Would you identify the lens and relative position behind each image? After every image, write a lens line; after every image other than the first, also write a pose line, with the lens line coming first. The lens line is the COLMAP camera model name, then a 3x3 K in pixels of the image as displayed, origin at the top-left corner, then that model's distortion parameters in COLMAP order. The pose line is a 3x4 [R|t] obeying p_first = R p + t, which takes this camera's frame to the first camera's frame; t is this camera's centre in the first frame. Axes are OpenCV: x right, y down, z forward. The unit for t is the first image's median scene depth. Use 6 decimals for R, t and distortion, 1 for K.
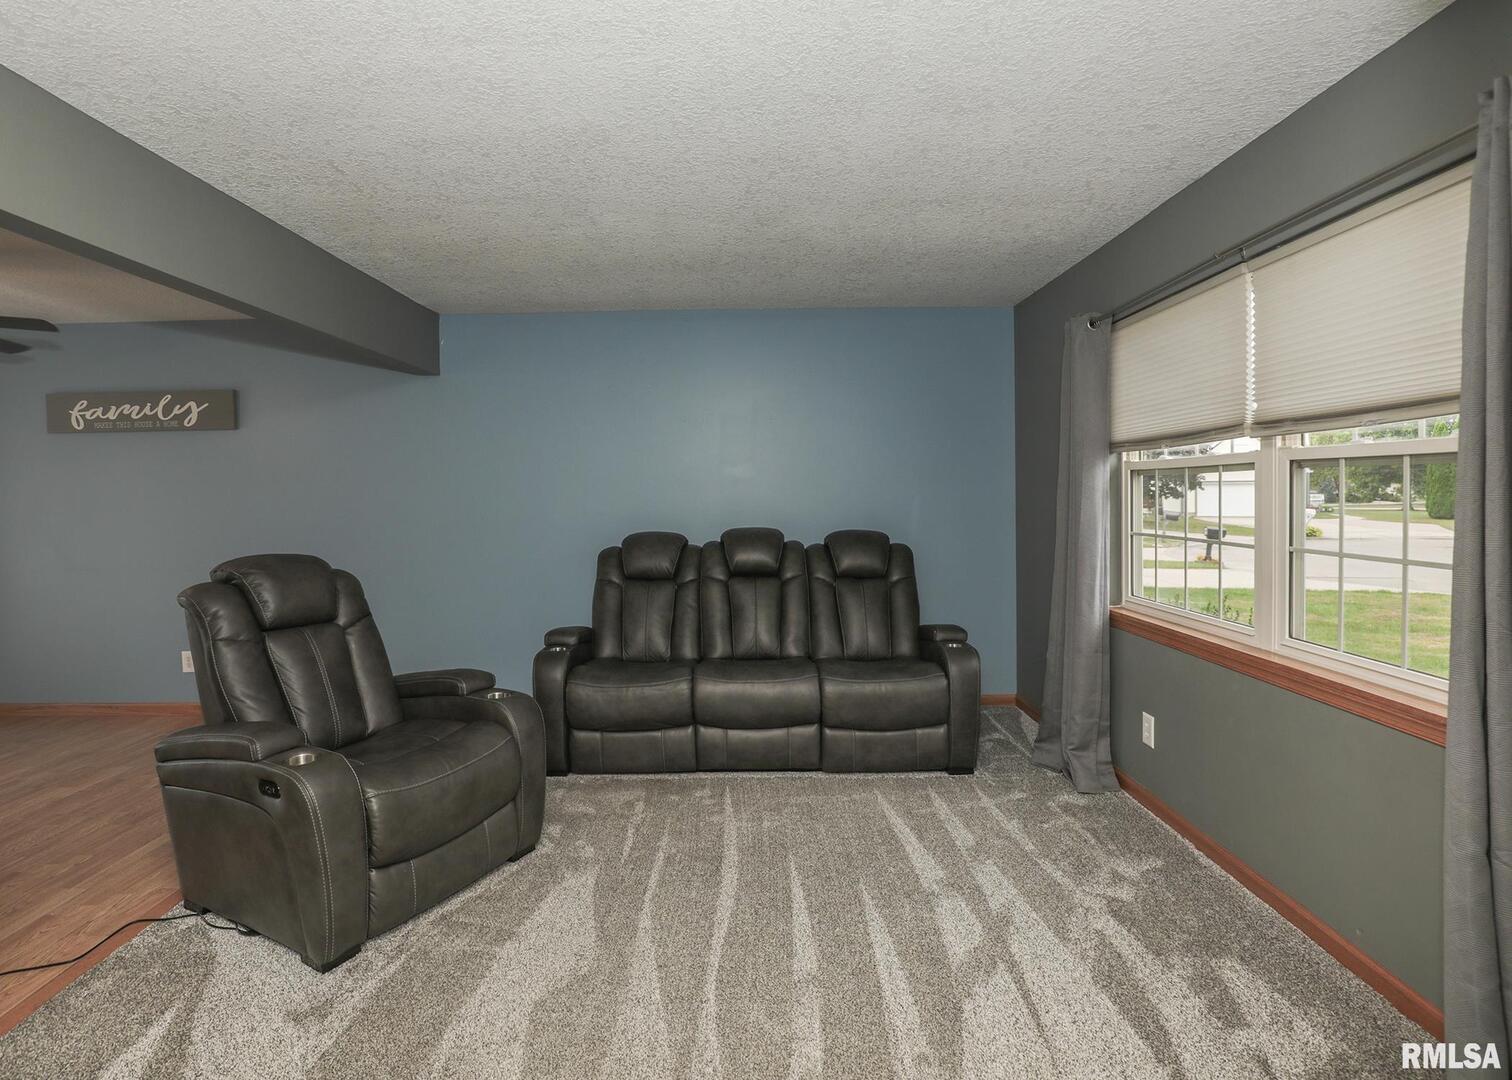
lens RADIAL K [[758.1, 0, 756.4], [0, 758.1, 515.7], [0, 0, 1]] dist [-0.036832, 0.000040]
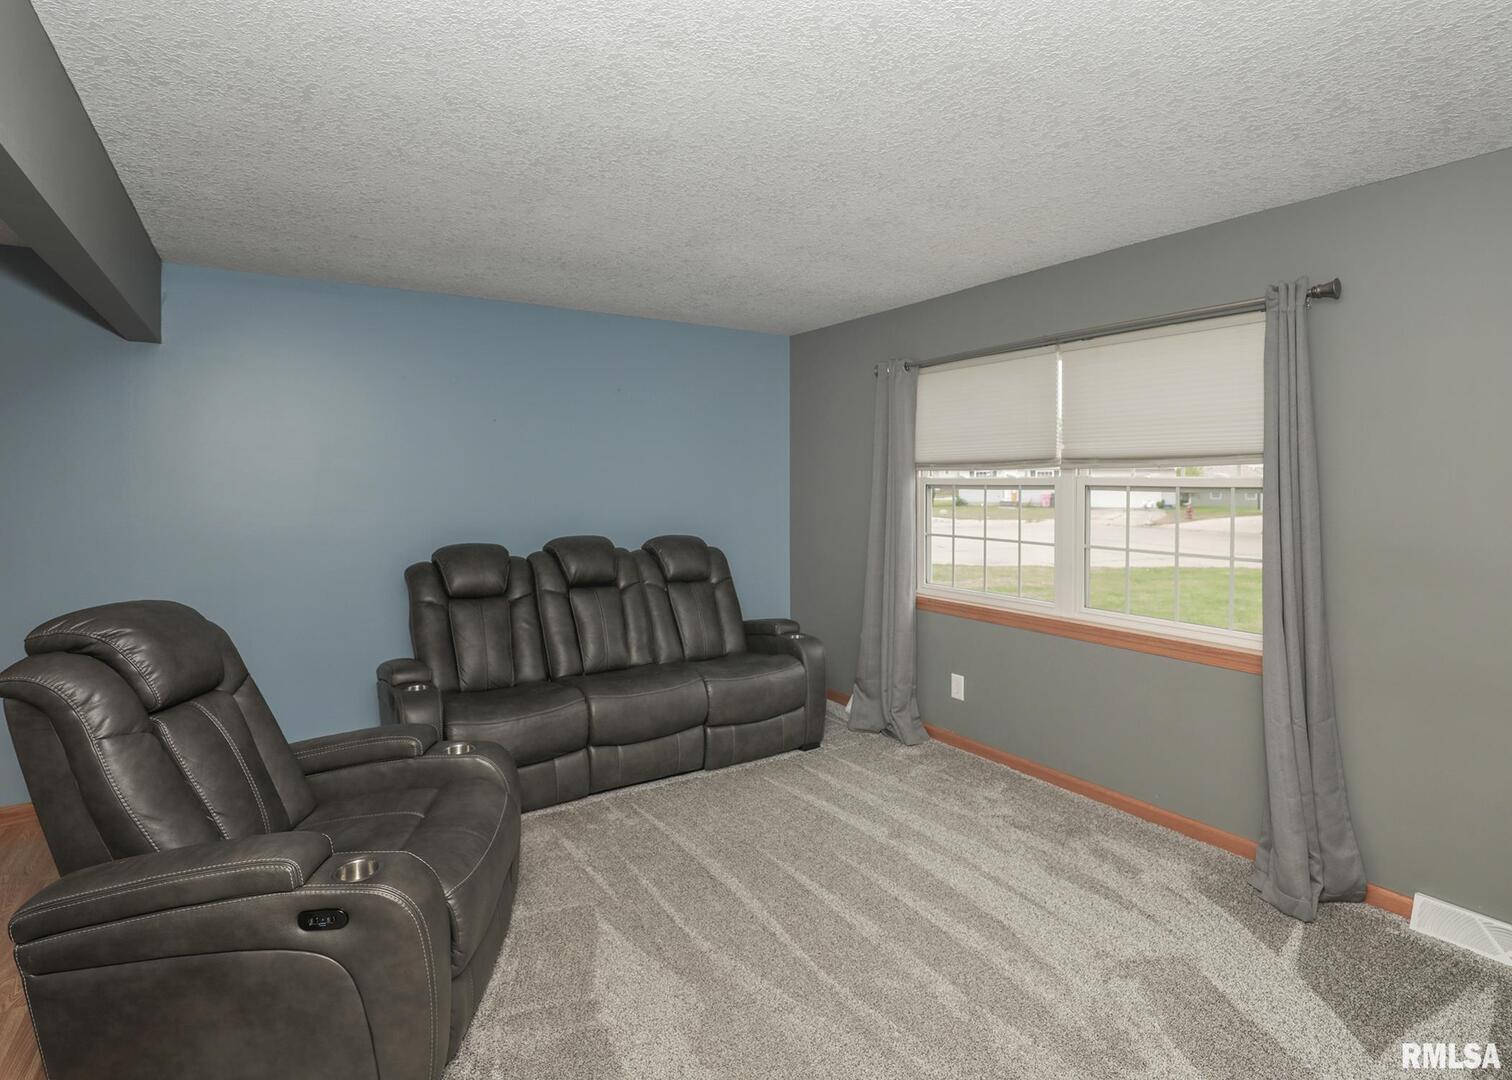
lens RADIAL K [[758.1, 0, 756.4], [0, 758.1, 515.7], [0, 0, 1]] dist [-0.036832, 0.000040]
pose [[0.832702, -0.011720, 0.553598, -0.450375], [0.003999, 0.999877, 0.015153, -0.029954], [-0.553708, -0.010404, 0.832646, 0.099823]]
